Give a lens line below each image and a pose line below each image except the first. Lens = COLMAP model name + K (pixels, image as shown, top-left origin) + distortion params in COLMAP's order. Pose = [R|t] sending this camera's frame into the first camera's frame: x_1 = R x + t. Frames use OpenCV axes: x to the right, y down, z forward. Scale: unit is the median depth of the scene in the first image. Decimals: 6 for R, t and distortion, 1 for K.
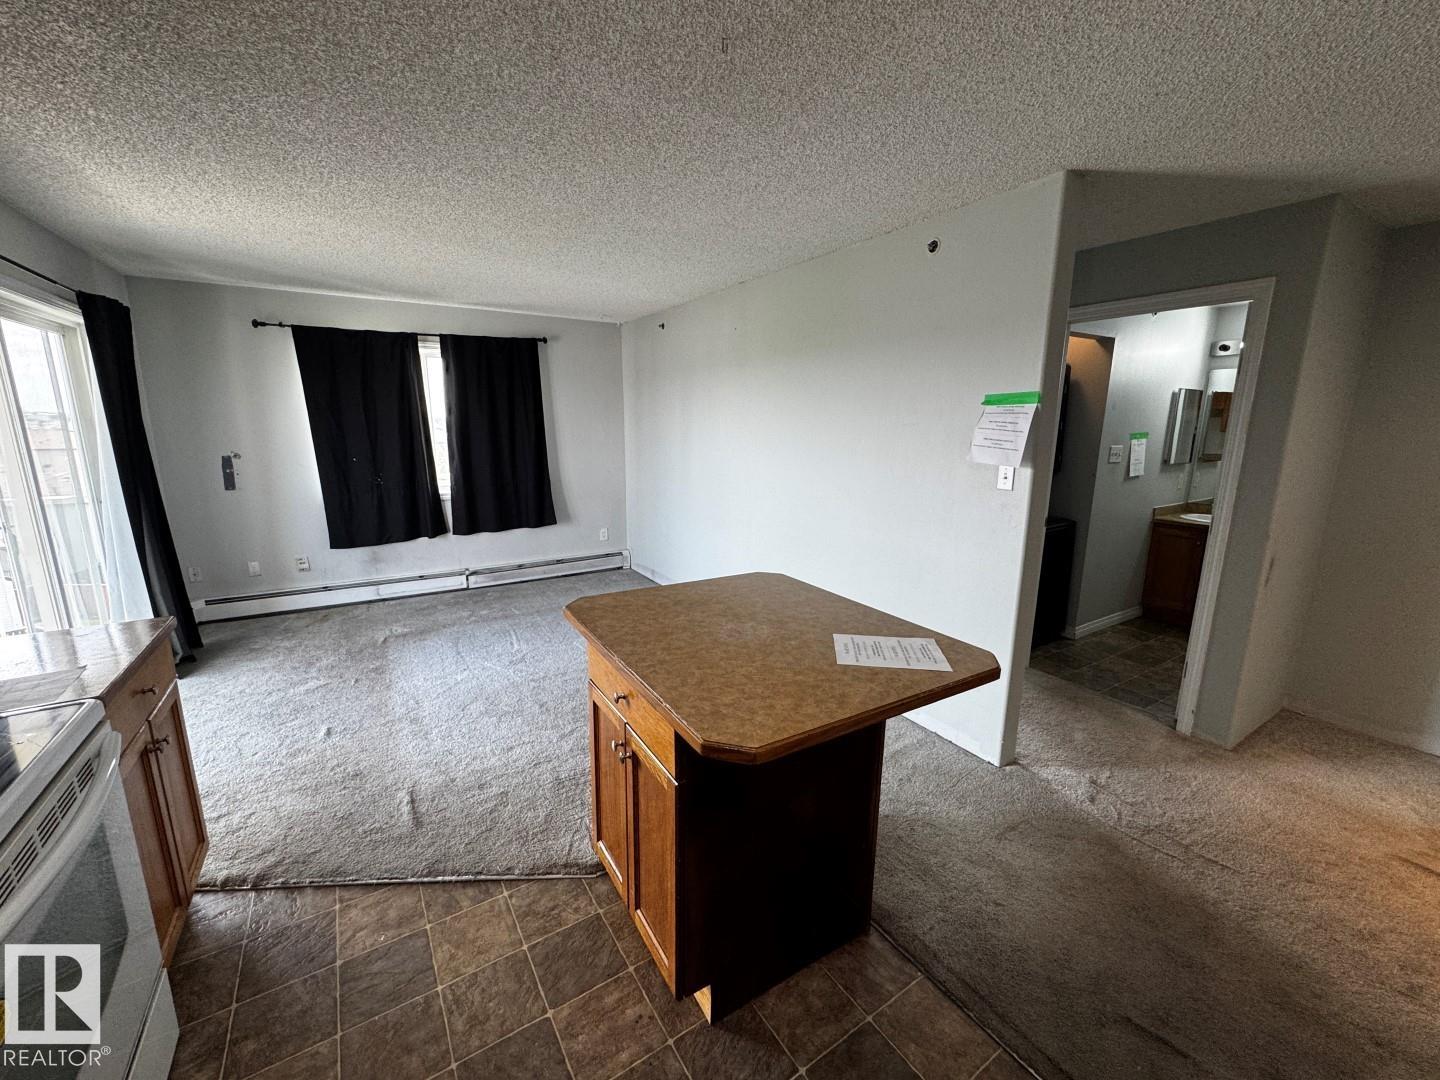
lens RADIAL K [[572.8, 0, 719.3], [0, 572.8, 536.5], [0, 0, 1]] dist [-0.001802, 0.000000]
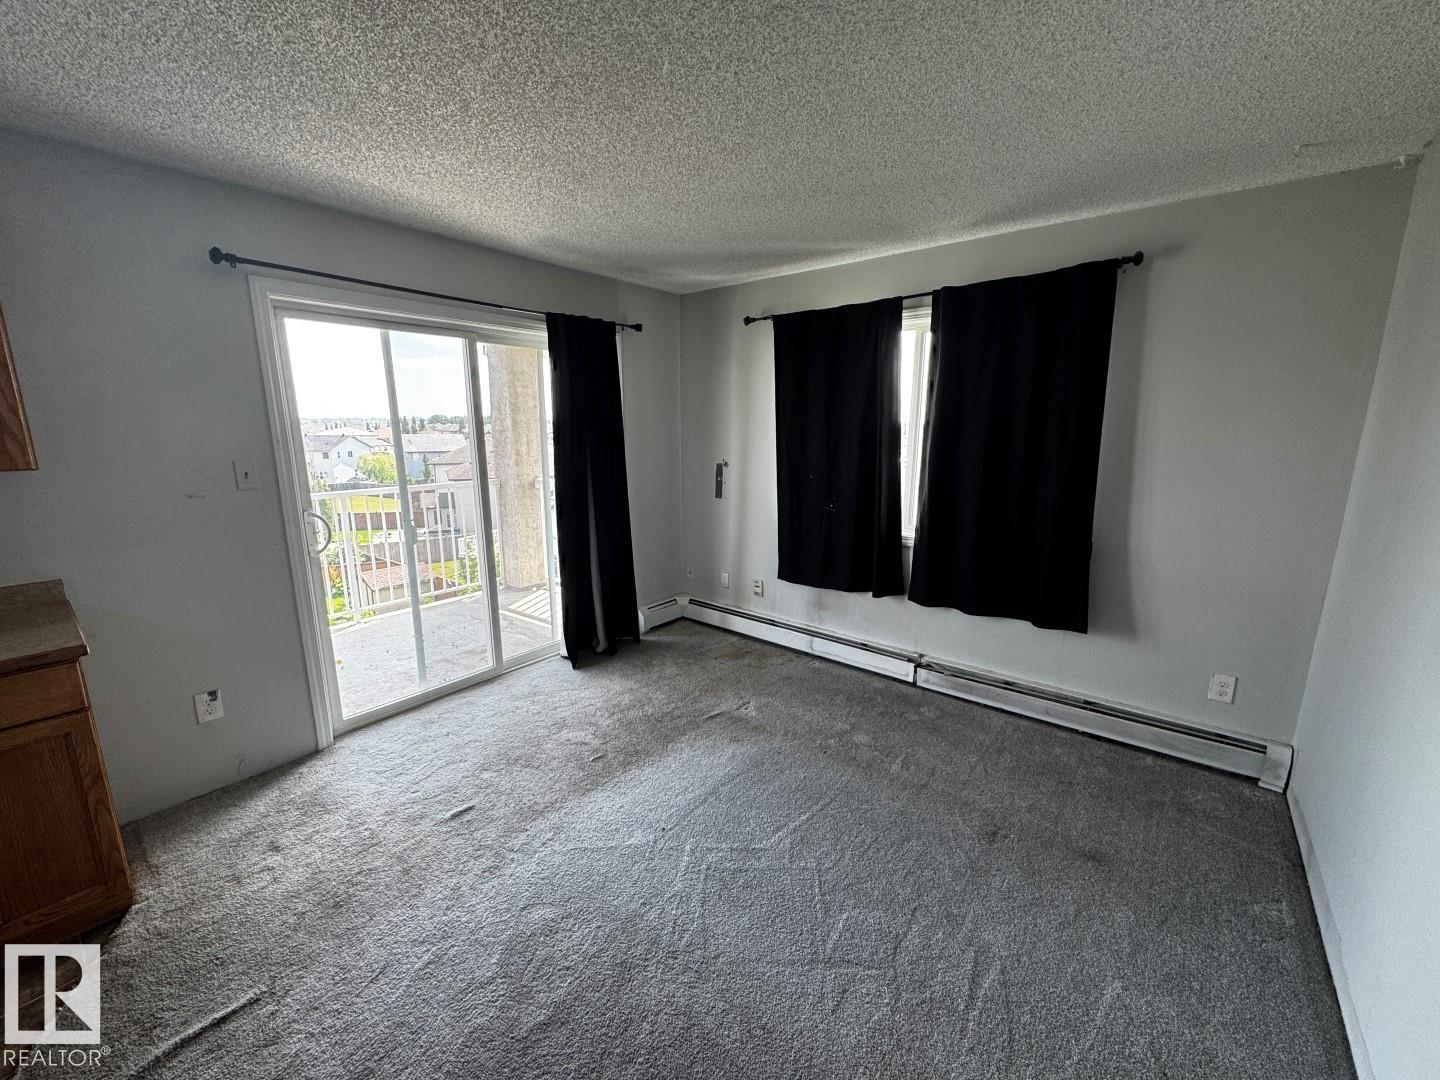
lens RADIAL K [[572.8, 0, 721.8], [0, 572.8, 542.3], [0, 0, 1]] dist [-0.001802, 0.000000]
pose [[0.330679, 0.185441, -0.925345, 0.071670], [-0.187161, 0.973916, 0.128292, -0.125203], [0.924998, 0.130765, 0.356761, 0.614501]]
